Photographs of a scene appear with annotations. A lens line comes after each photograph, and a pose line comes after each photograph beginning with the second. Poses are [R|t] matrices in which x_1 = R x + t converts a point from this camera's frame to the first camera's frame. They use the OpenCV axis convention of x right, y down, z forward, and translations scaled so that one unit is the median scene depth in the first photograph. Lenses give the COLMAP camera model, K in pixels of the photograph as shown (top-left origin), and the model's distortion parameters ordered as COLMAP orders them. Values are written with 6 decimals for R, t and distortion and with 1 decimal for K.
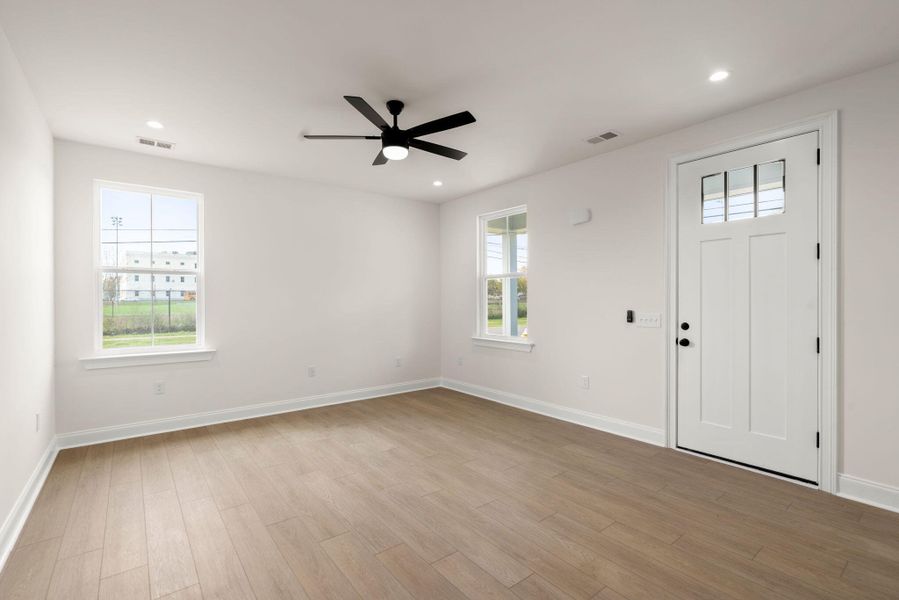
lens RADIAL K [[404.4, 0, 449.1], [0, 404.4, 299.9], [0, 0, 1]] dist [-0.001842, 0.001604]
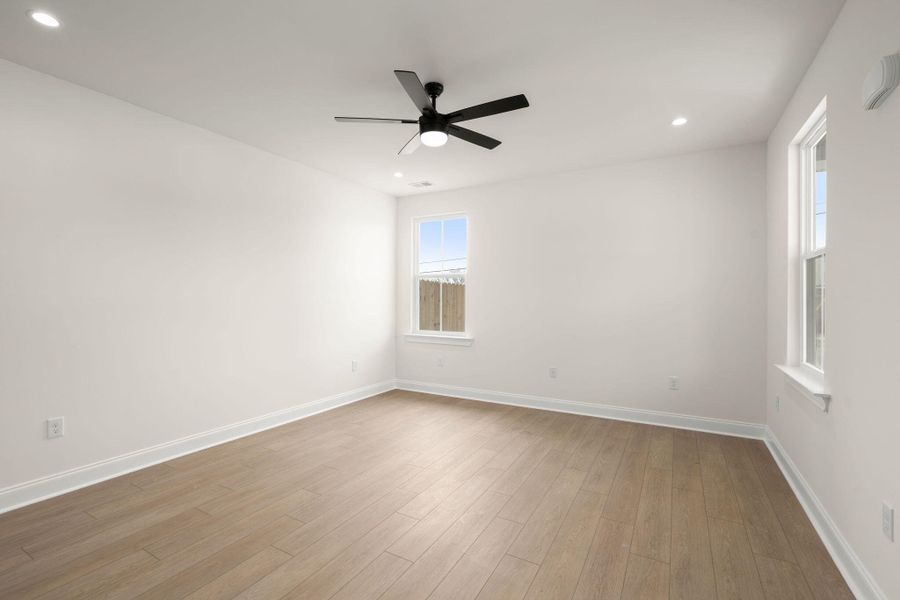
lens RADIAL K [[404.9, 0, 452.0], [0, 404.9, 296.9], [0, 0, 1]] dist [-0.001842, 0.001604]
pose [[0.387162, 0.003126, -0.922007, 0.576670], [-0.003855, 0.999991, 0.001772, -0.002231], [0.922004, 0.002868, 0.387170, 0.529254]]
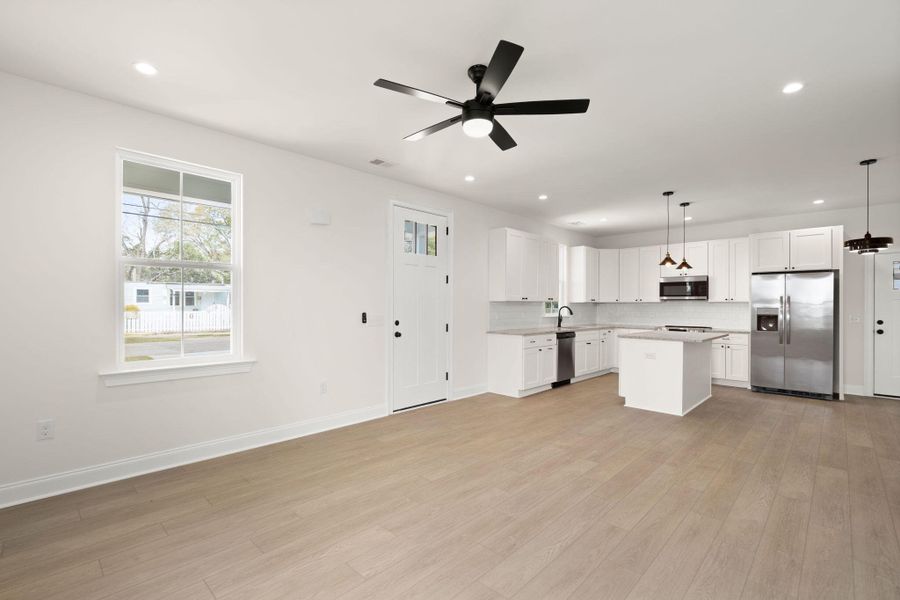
lens RADIAL K [[404.9, 0, 442.7], [0, 404.9, 303.3], [0, 0, 1]] dist [-0.001842, 0.001604]
pose [[-0.122611, 0.005726, 0.992438, -0.746962], [-0.006153, 0.999960, -0.006530, 0.004874], [-0.992436, -0.006907, -0.122571, 0.915624]]
